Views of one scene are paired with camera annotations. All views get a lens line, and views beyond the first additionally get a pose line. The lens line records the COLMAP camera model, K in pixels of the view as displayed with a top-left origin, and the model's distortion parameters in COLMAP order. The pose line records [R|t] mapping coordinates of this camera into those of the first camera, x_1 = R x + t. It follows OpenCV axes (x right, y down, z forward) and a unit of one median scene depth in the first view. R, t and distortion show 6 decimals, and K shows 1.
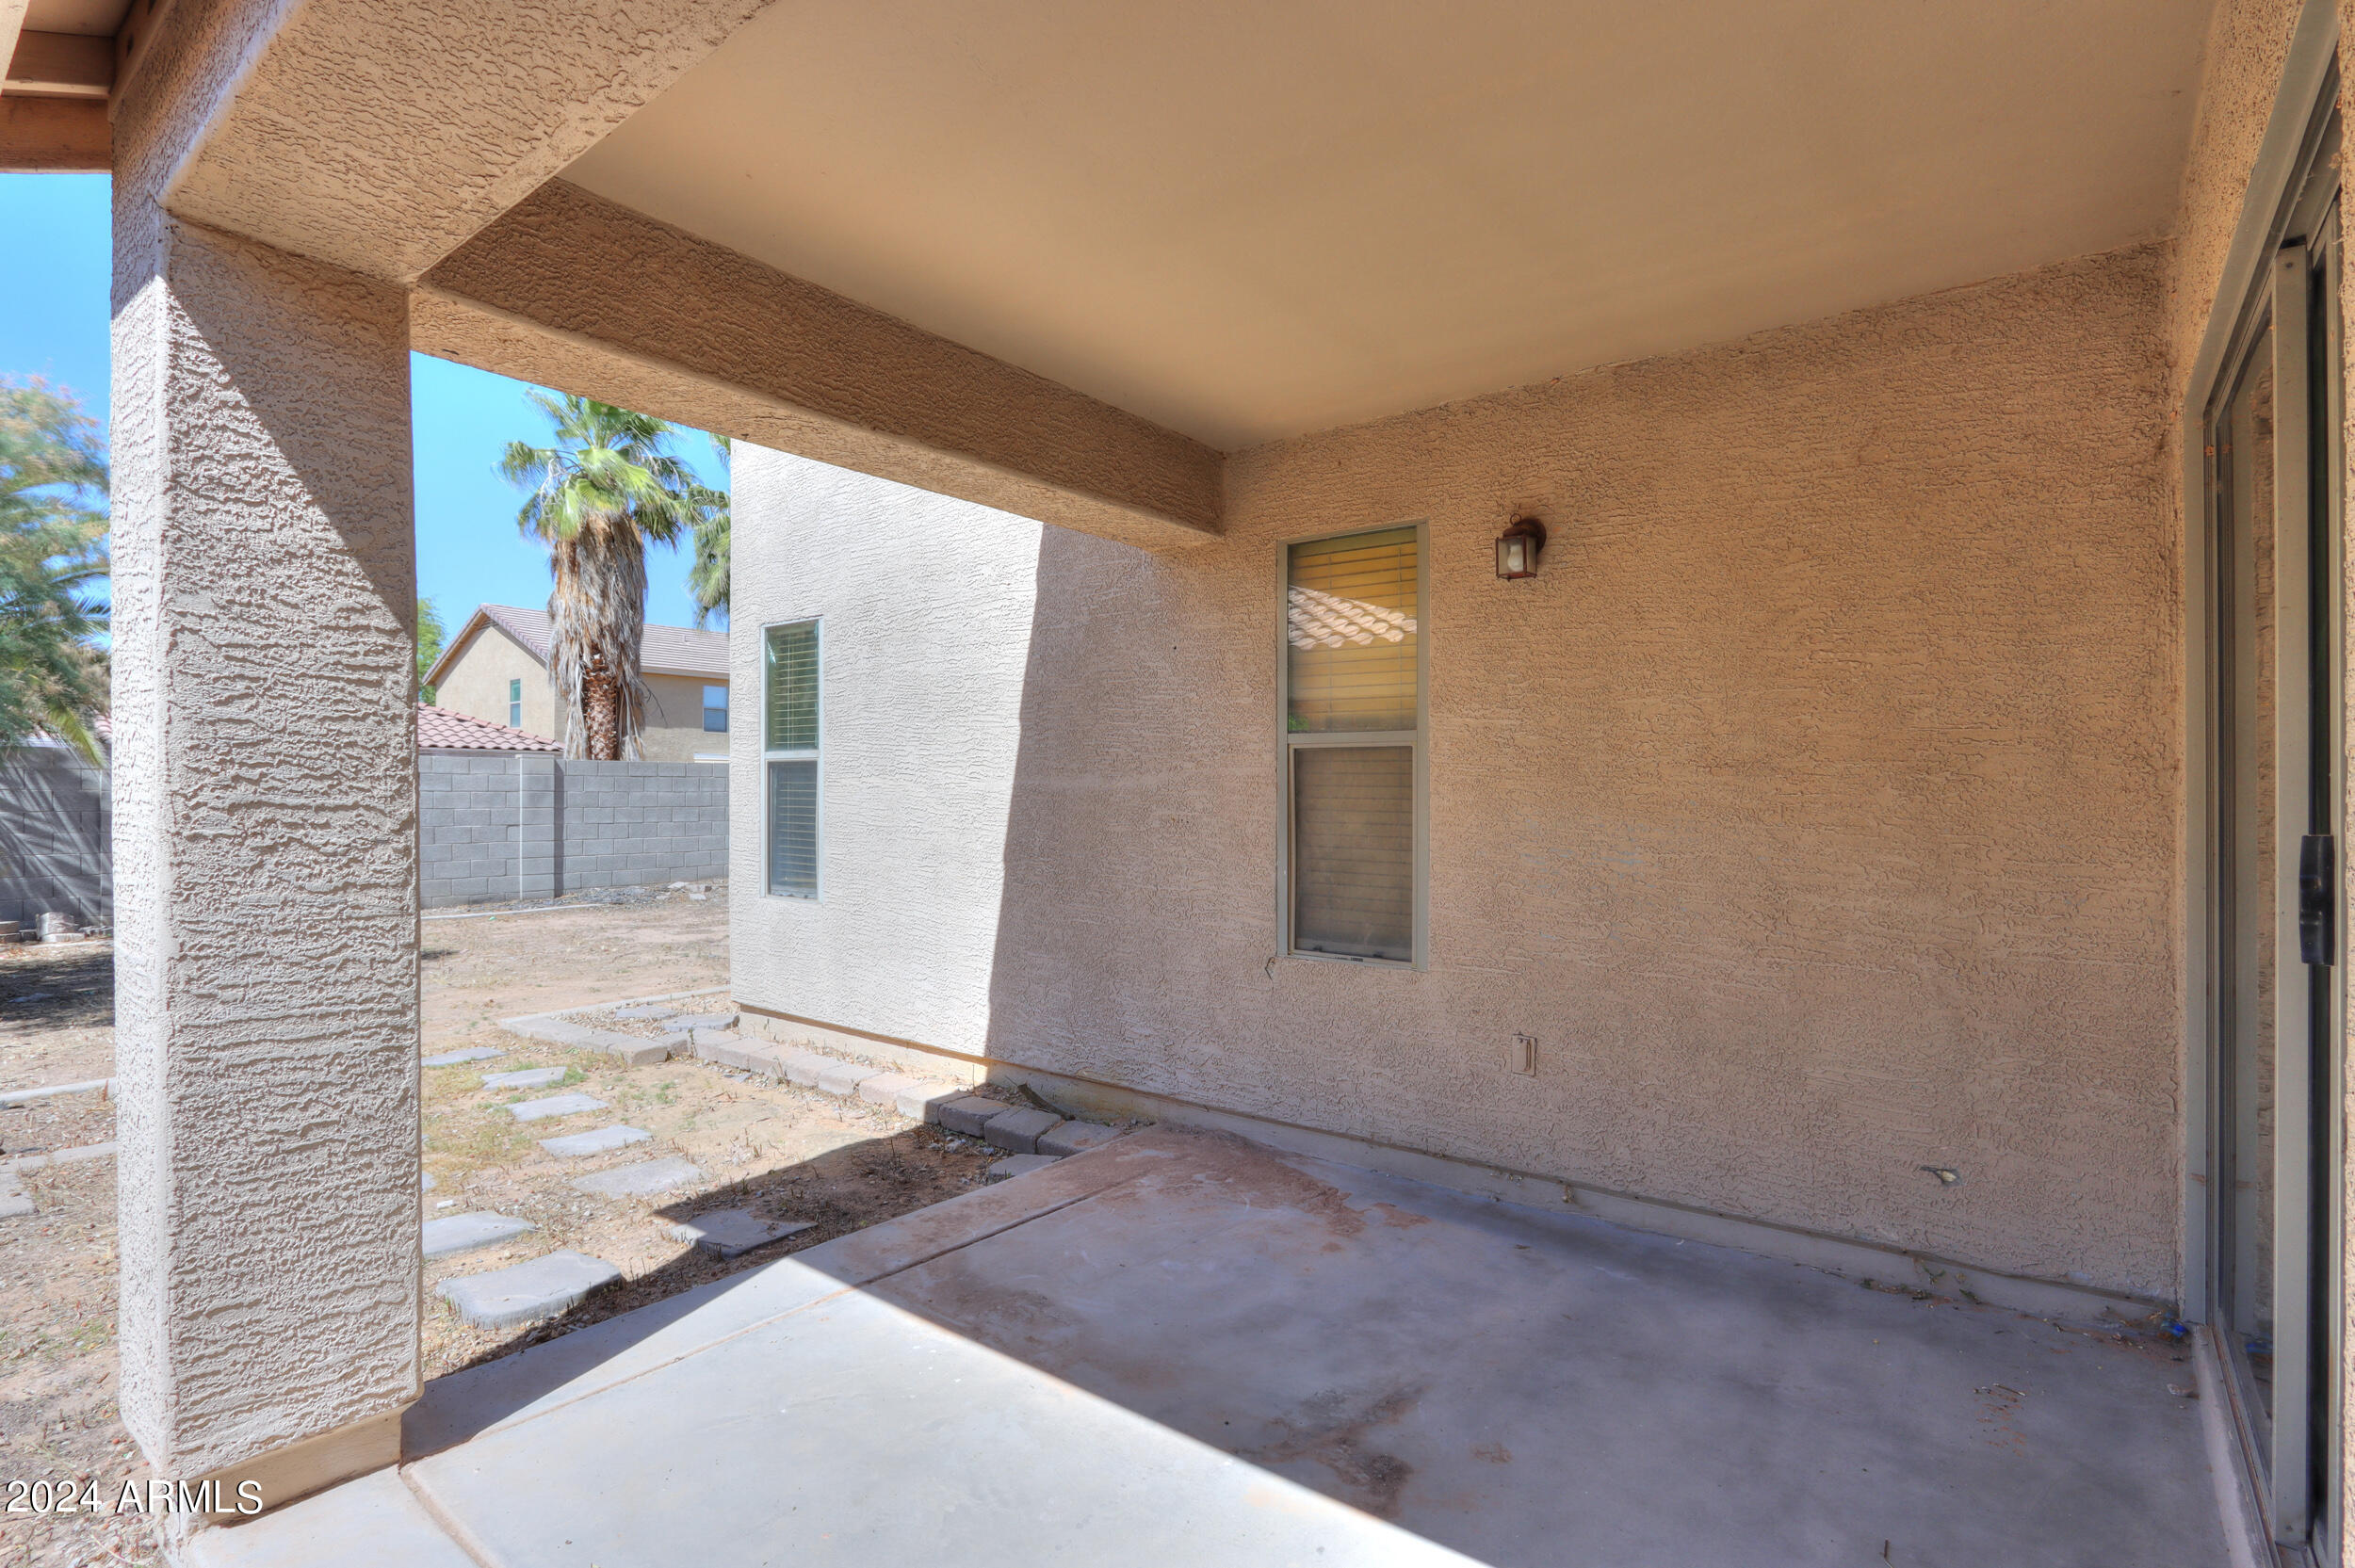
lens RADIAL K [[1103.6, 0, 1168.0], [0, 1103.6, 791.0], [0, 0, 1]] dist [-0.022009, 0.001107]
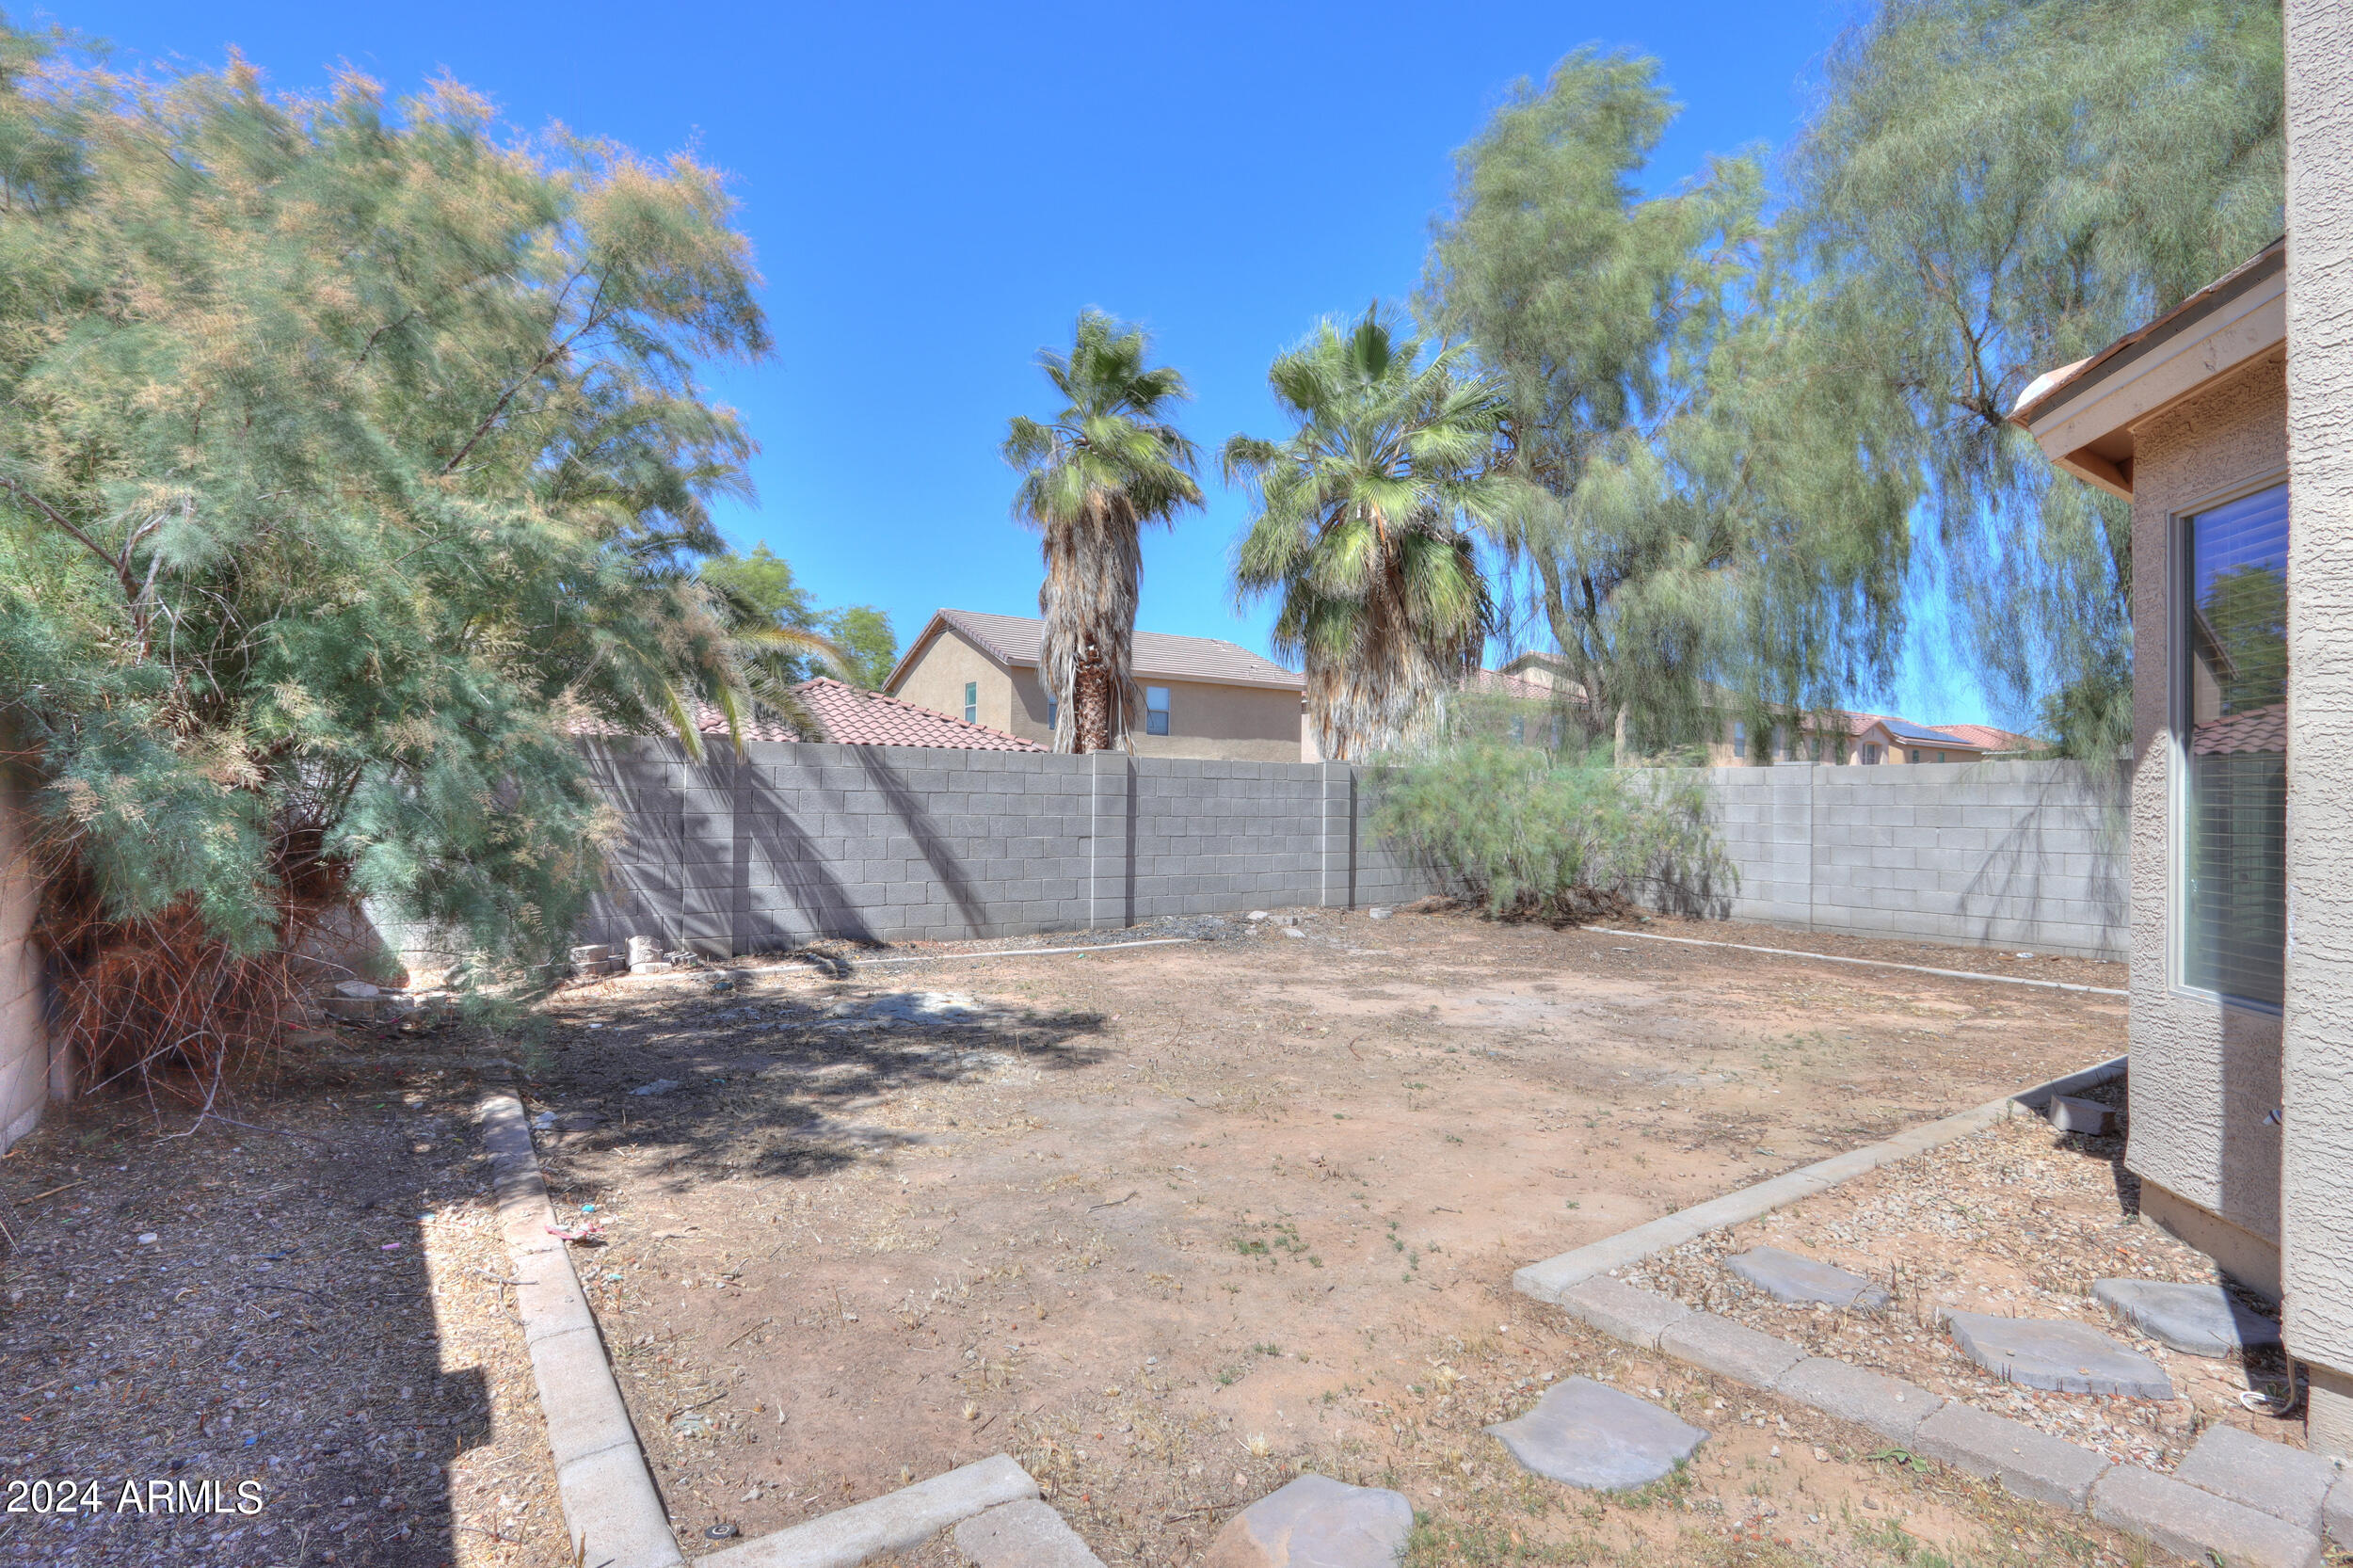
lens RADIAL K [[1136.3, 0, 1176.5], [0, 1136.3, 784.0], [0, 0, 1]] dist [-0.023797, 0.000325]
pose [[0.950422, 0.008266, -0.310853, -1.302334], [-0.012722, 0.999843, -0.012309, 0.007314], [0.310702, 0.015653, 0.950378, 1.053232]]
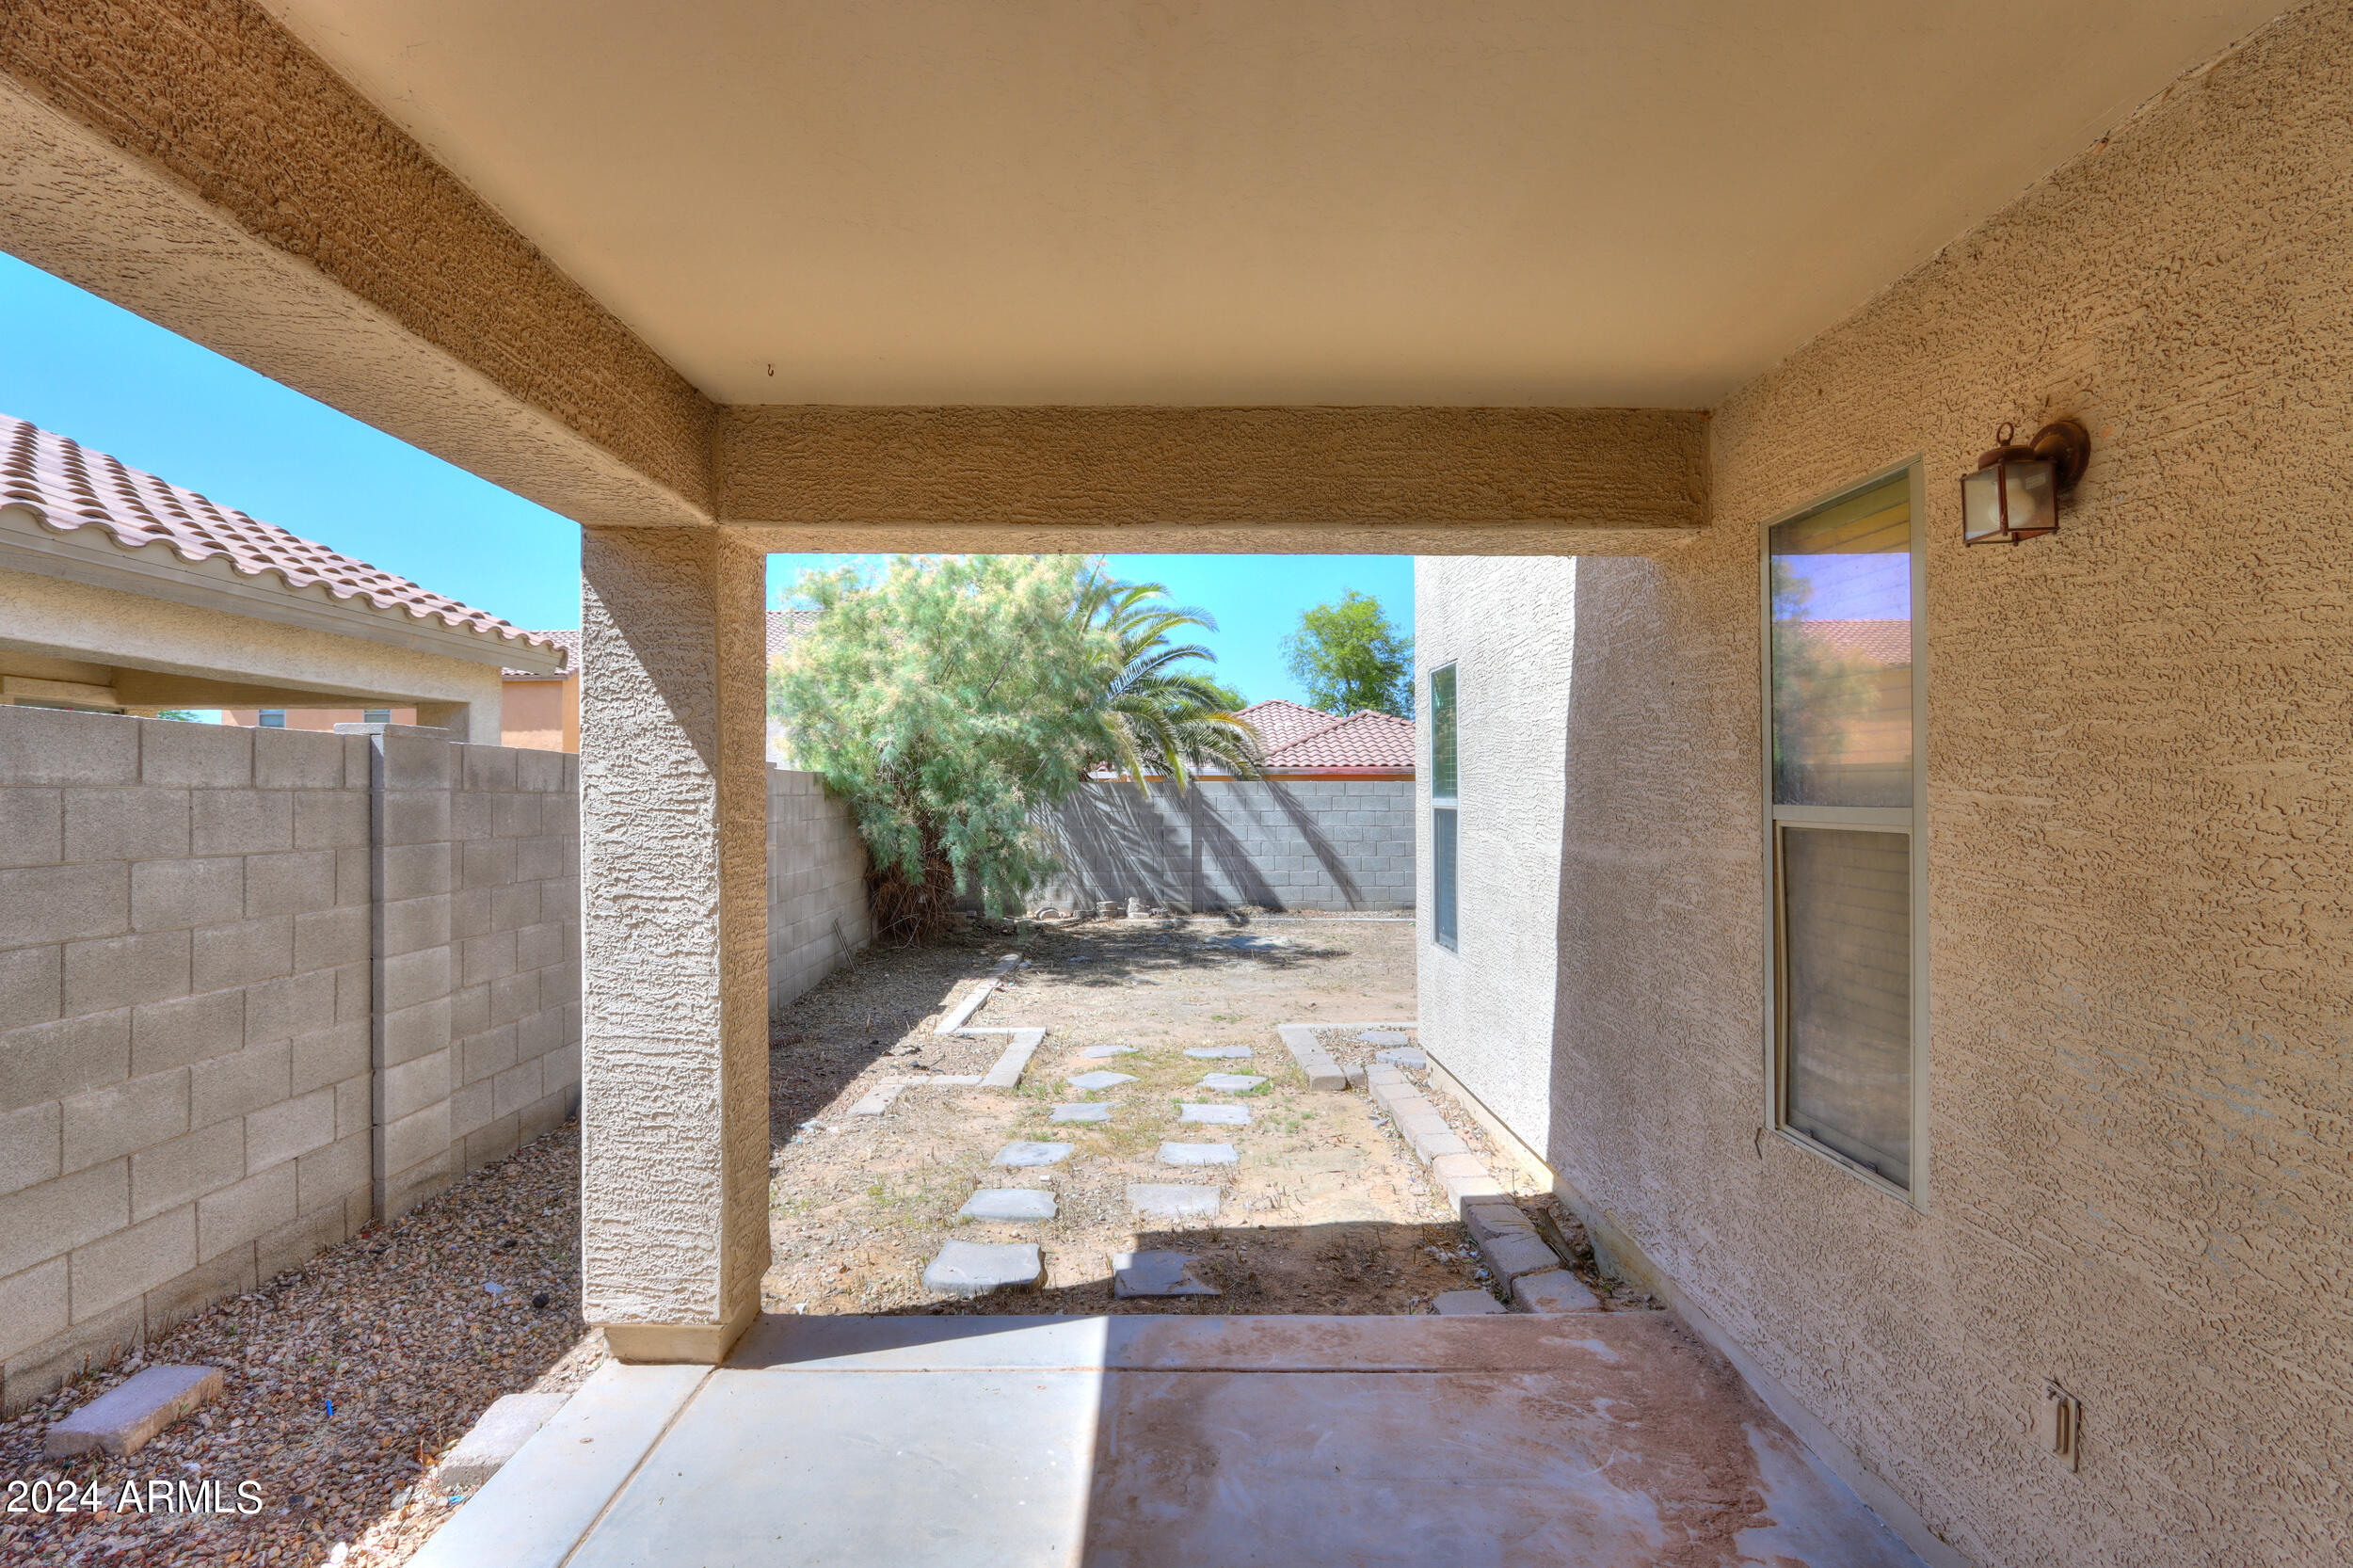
lens RADIAL K [[1102.8, 0, 1167.0], [0, 1102.8, 791.0], [0, 0, 1]] dist [-0.022009, 0.001107]
pose [[0.636133, -0.007701, -0.771541, 0.457581], [0.004458, 0.999970, -0.006306, -0.067172], [0.771566, 0.000572, 0.636149, 0.331749]]
